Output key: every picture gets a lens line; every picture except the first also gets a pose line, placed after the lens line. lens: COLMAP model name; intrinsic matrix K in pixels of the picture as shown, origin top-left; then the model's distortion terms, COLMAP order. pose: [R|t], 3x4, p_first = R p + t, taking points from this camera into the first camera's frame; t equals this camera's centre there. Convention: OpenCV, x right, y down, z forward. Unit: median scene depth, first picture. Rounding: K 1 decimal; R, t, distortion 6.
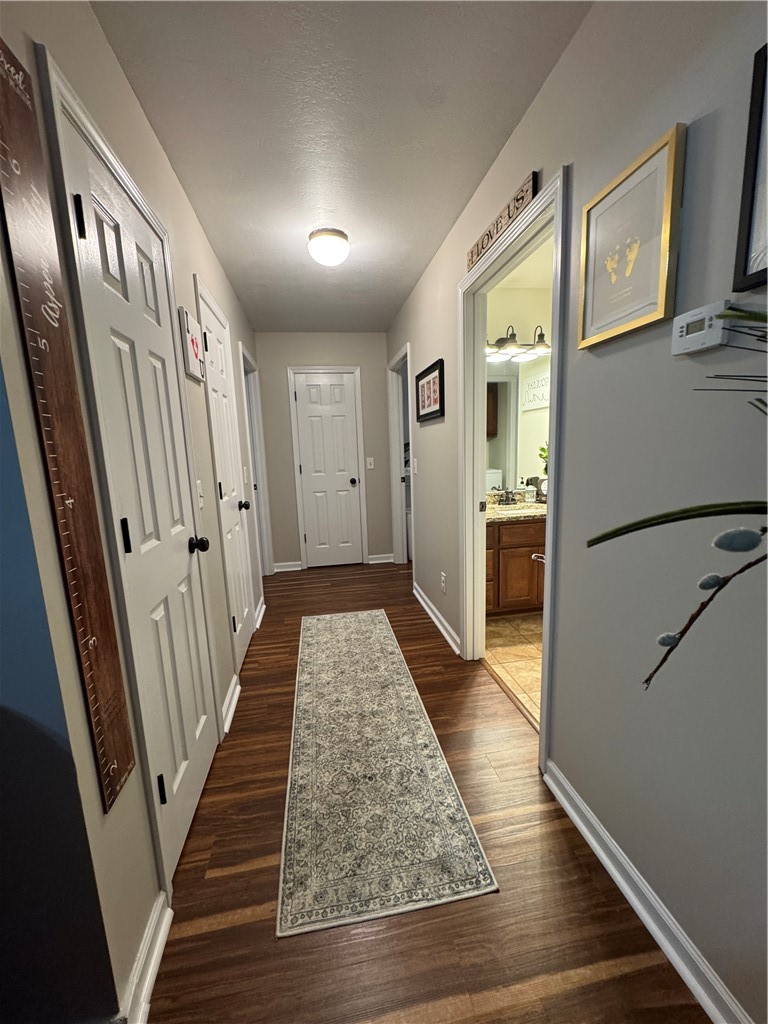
lens RADIAL K [[409.1, 0, 384.2], [0, 409.1, 511.6], [0, 0, 1]] dist [-0.002651, -0.000080]
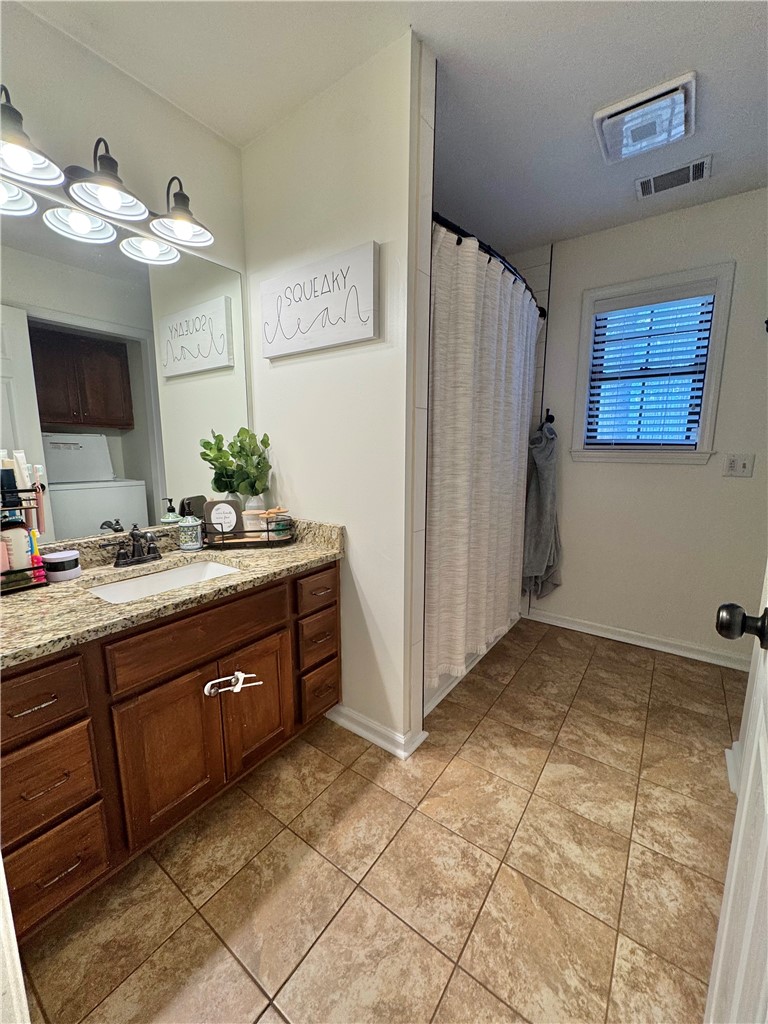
lens RADIAL K [[409.1, 0, 383.2], [0, 409.1, 512.8], [0, 0, 1]] dist [-0.002651, -0.000080]
pose [[0.719002, -0.074191, 0.691037, 0.187430], [0.084134, 0.996265, 0.019421, -0.057293], [-0.689897, 0.044176, 0.722559, 0.484772]]
